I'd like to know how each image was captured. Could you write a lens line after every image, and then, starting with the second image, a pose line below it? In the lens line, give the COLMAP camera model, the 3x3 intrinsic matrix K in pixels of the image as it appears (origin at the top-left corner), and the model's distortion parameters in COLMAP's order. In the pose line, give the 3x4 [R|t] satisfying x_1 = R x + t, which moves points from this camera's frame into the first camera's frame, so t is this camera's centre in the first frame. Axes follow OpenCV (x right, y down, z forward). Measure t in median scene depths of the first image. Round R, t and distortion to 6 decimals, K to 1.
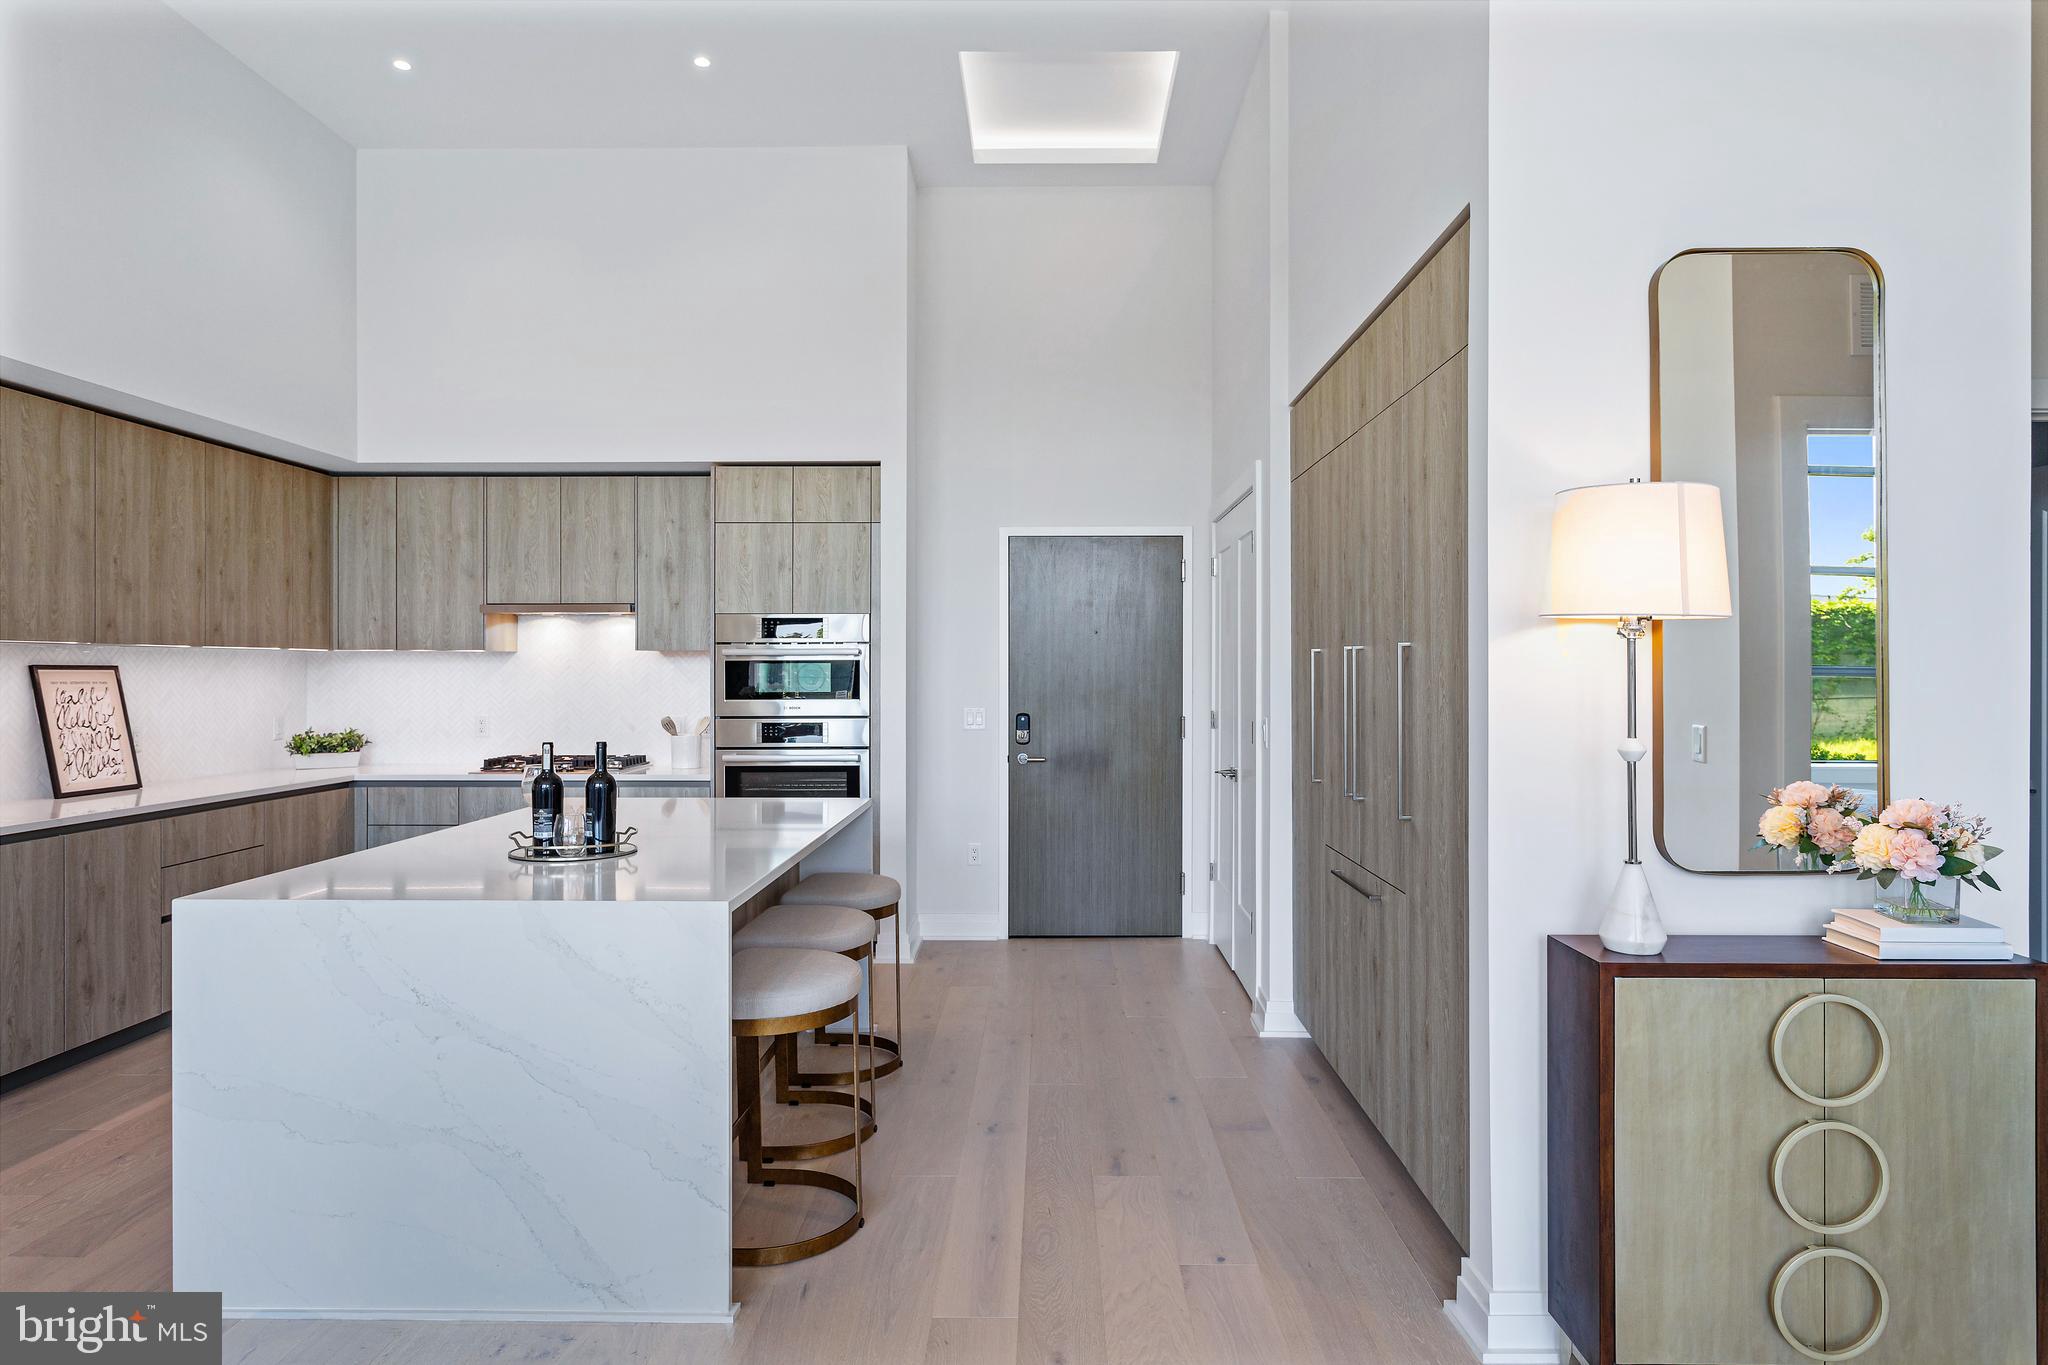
lens RADIAL K [[1174.6, 0, 1004.5], [0, 1174.6, 675.8], [0, 0, 1]] dist [0.004514, 0.007077]
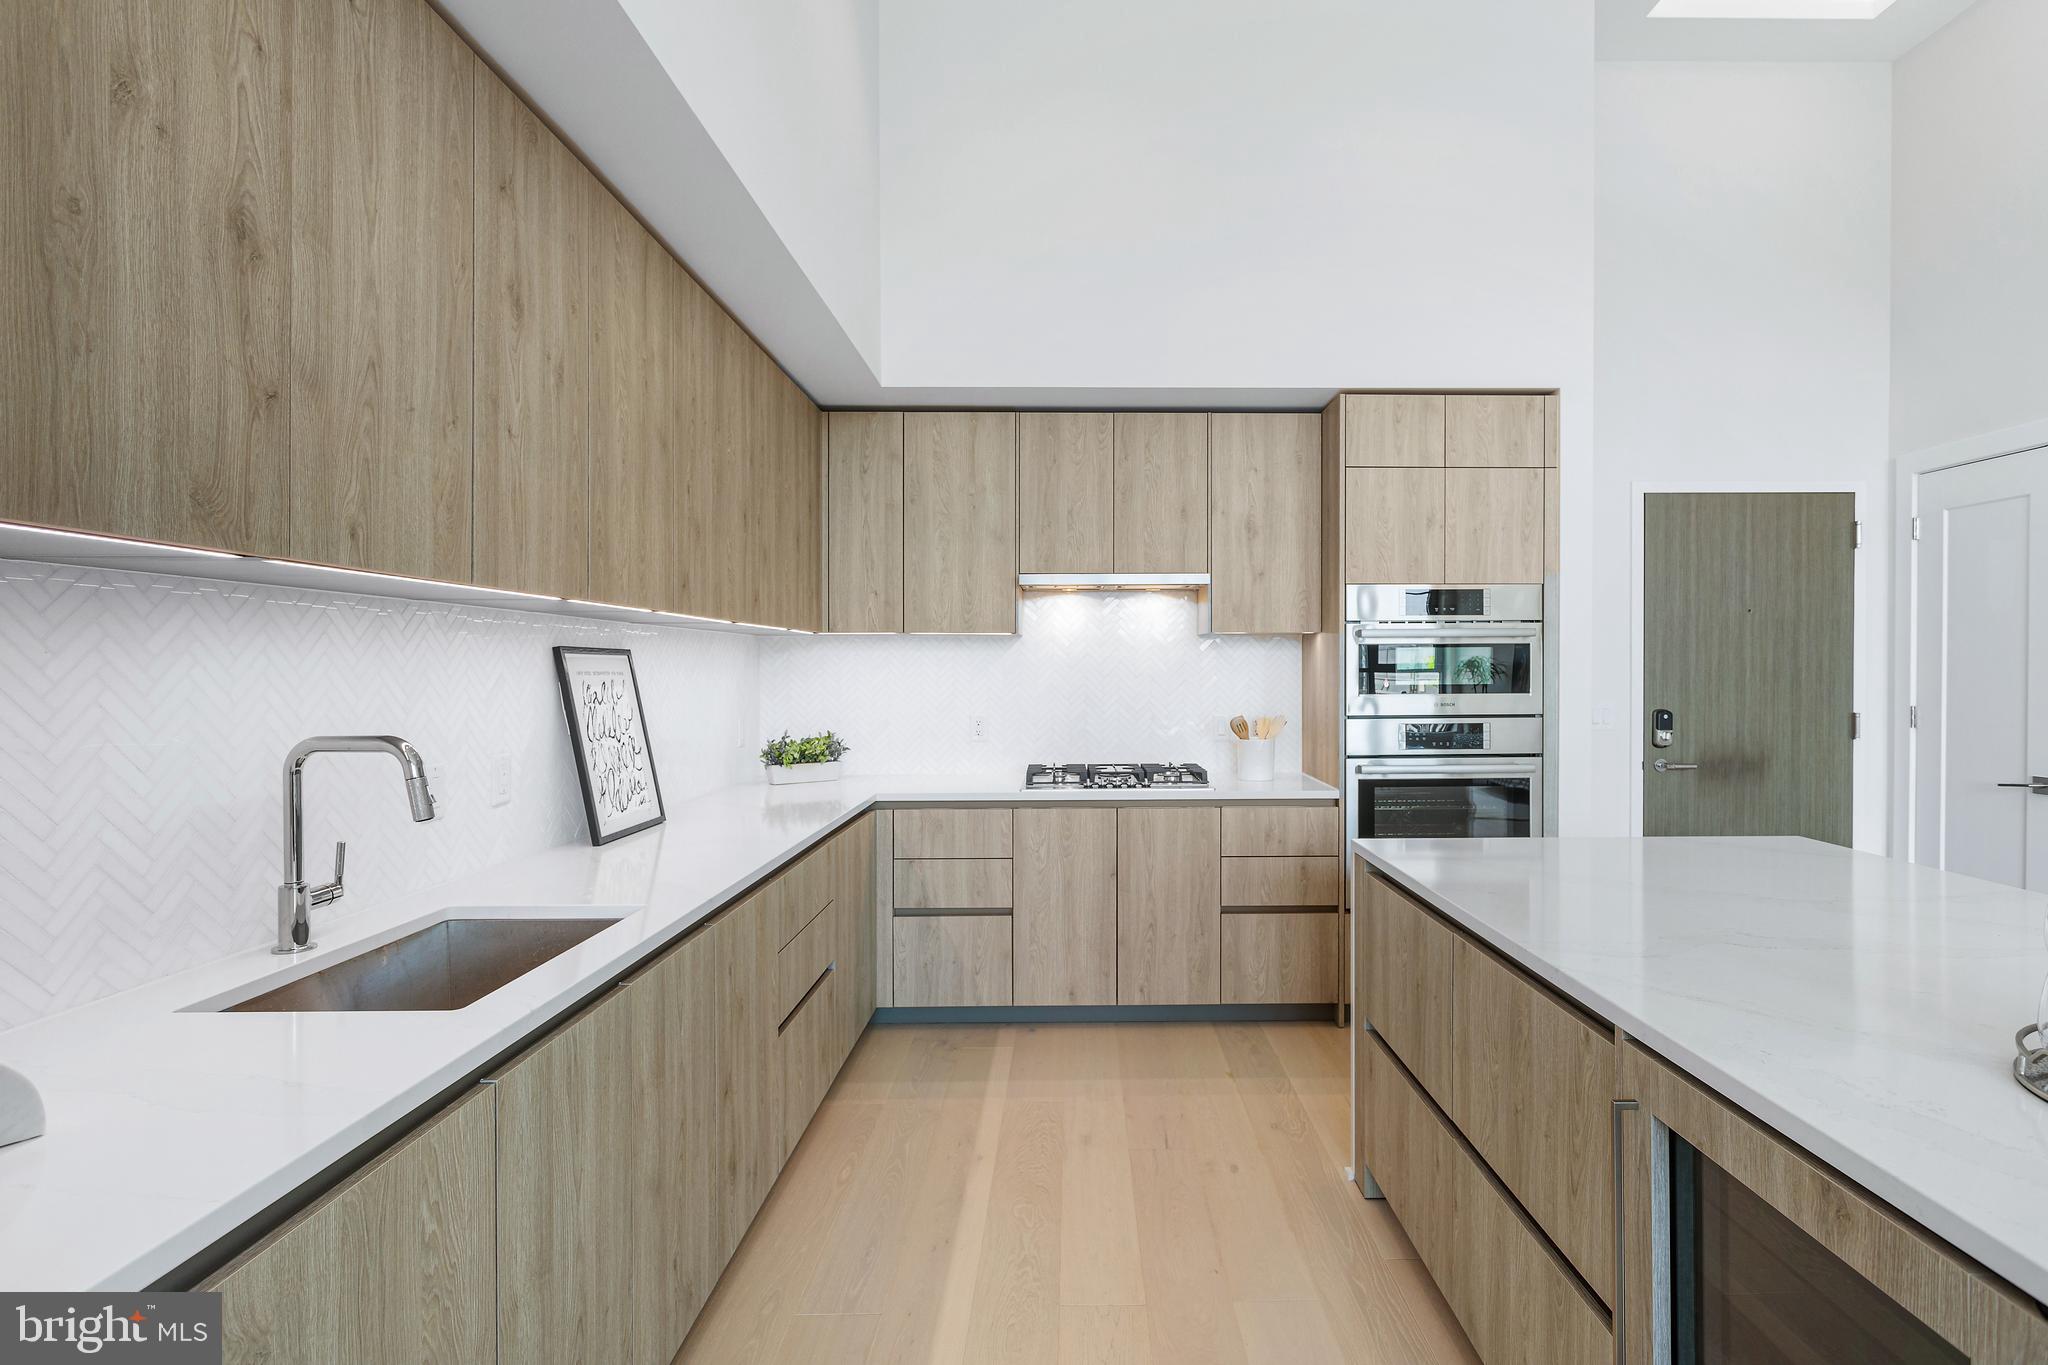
lens RADIAL K [[996.6, 0, 1081.7], [0, 996.6, 676.8], [0, 0, 1]] dist [-0.005938, 0.004640]
pose [[0.999444, -0.002294, 0.033250, -0.443720], [0.002118, 0.999984, 0.005311, 0.004658], [-0.033262, -0.005237, 0.999433, 0.346981]]
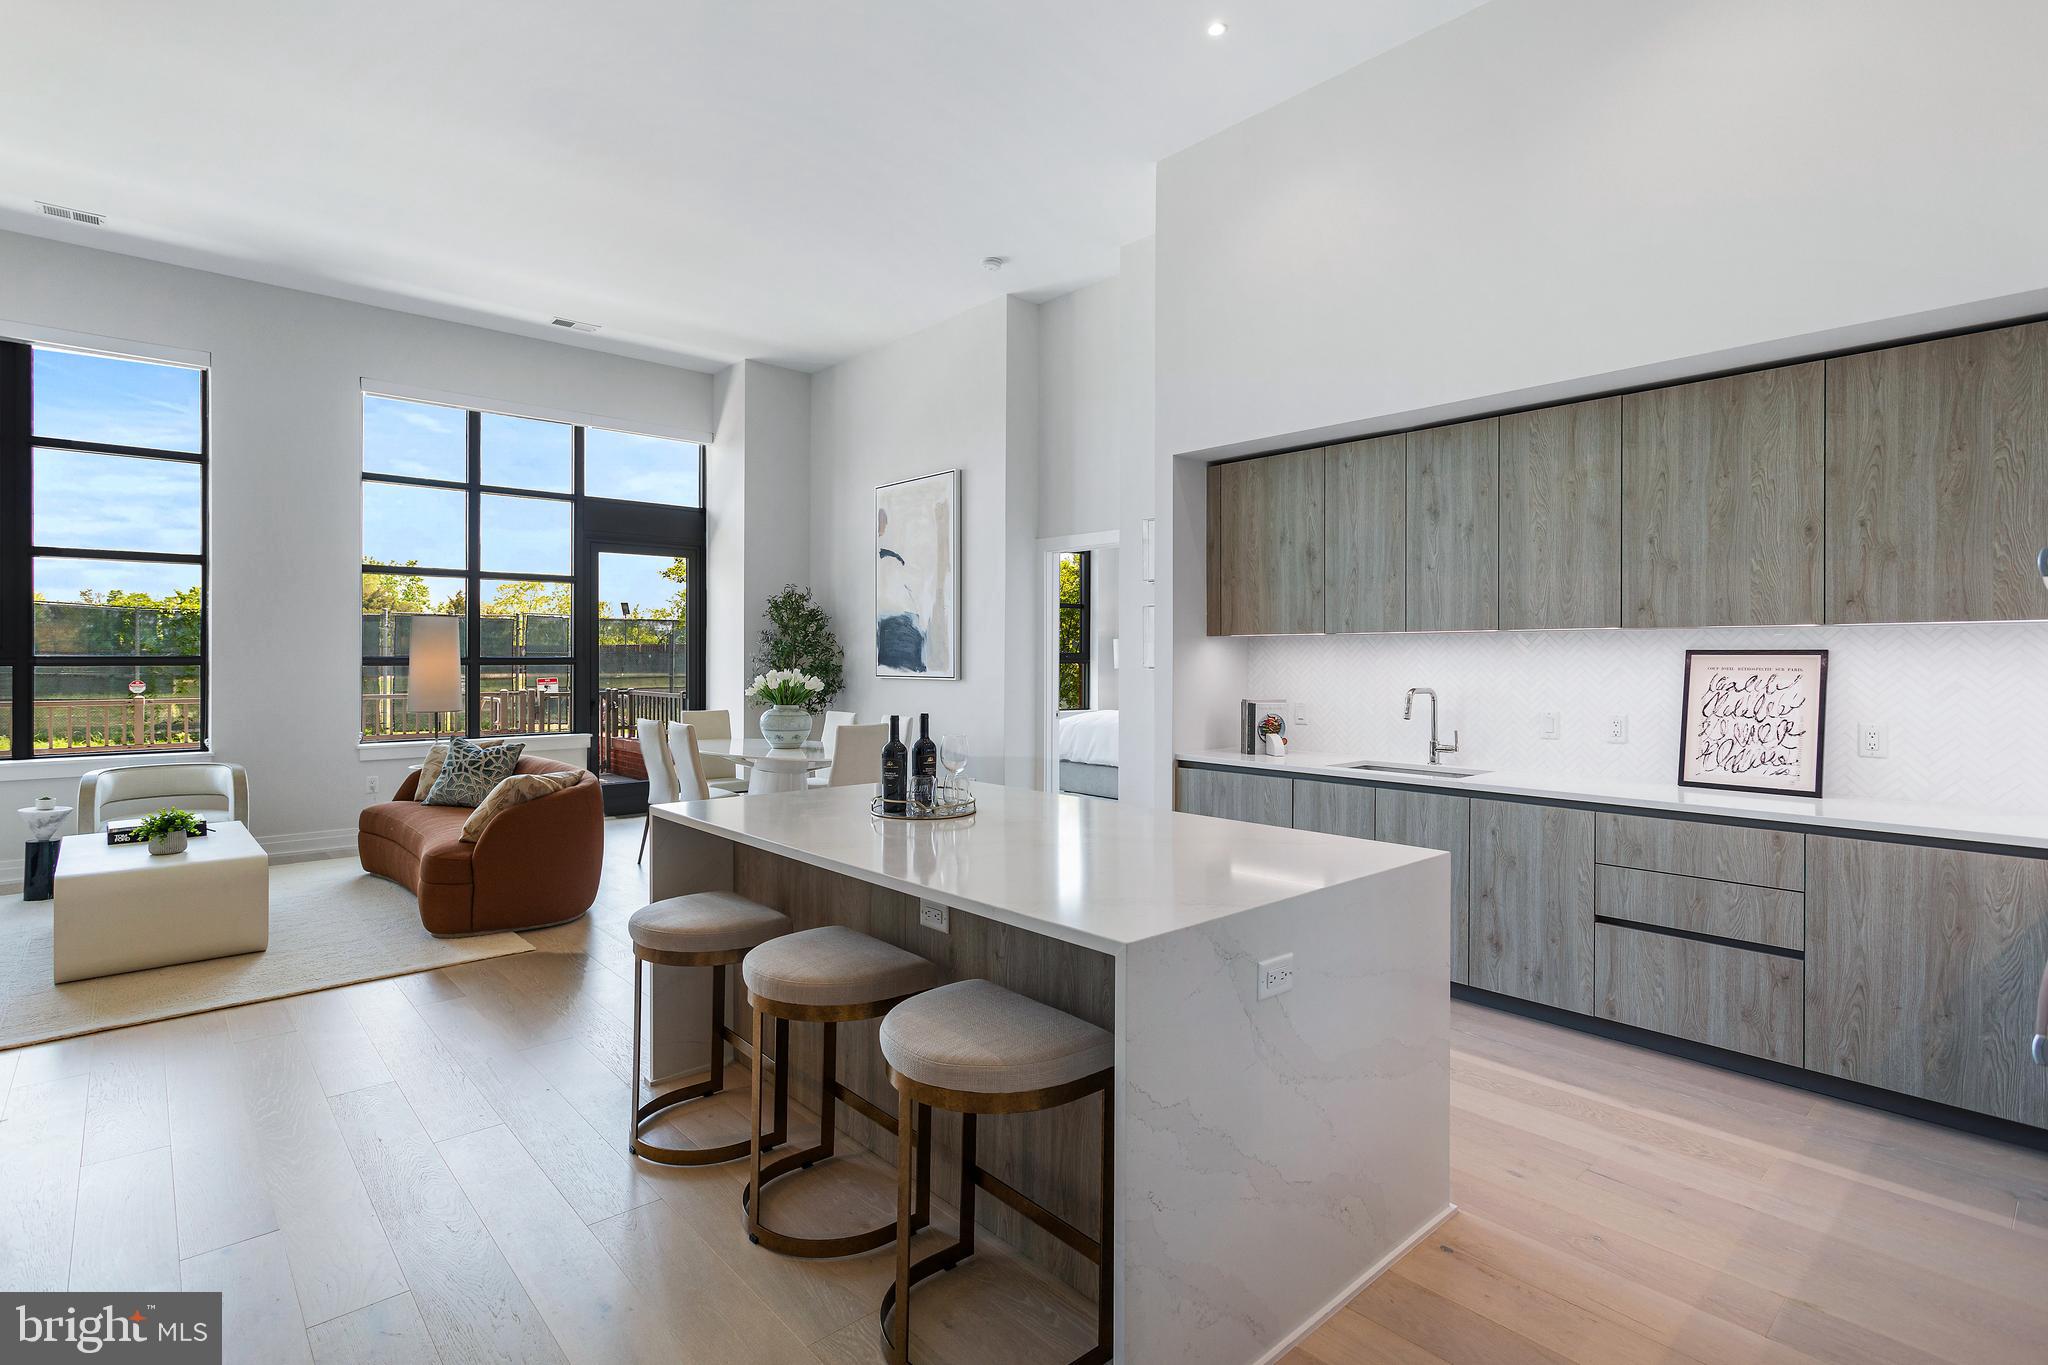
lens RADIAL K [[996.6, 0, 1019.6], [0, 996.6, 661.6], [0, 0, 1]] dist [-0.005938, 0.004640]
pose [[-0.720010, 0.001888, -0.693961, 0.137026], [-0.004667, 0.999961, 0.007563, -0.002594], [0.693948, 0.008684, -0.719973, 0.987869]]
